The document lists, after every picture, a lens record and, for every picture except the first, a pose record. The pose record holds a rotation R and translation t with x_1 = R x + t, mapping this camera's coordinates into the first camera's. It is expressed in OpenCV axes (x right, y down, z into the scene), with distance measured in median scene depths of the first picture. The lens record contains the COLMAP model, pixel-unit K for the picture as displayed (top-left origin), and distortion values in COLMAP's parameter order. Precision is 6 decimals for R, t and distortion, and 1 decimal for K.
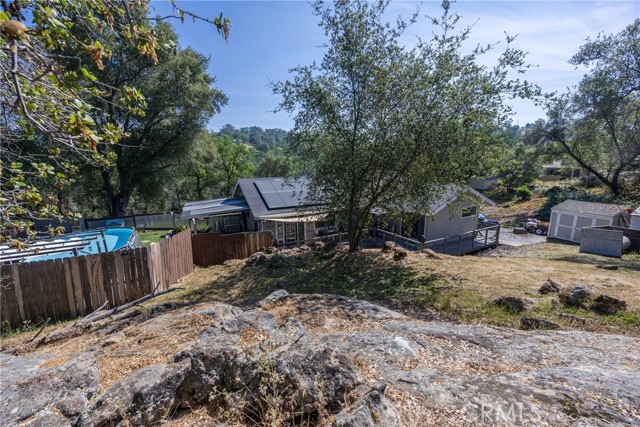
lens RADIAL K [[242.5, 0, 318.1], [0, 242.5, 211.8], [0, 0, 1]] dist [-0.007124, 0.000871]
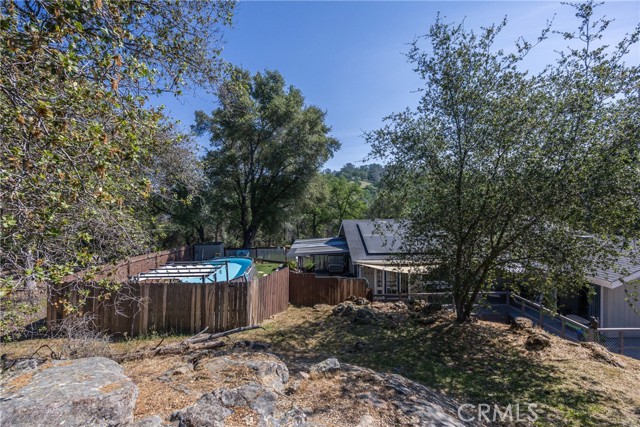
lens RADIAL K [[254.5, 0, 317.8], [0, 254.5, 210.3], [0, 0, 1]] dist [0.004969, -0.000292]
pose [[0.895717, 0.016005, -0.444337, 0.105756], [-0.085285, 0.986980, -0.136373, -0.047336], [0.436369, 0.160047, 0.885419, 0.017364]]
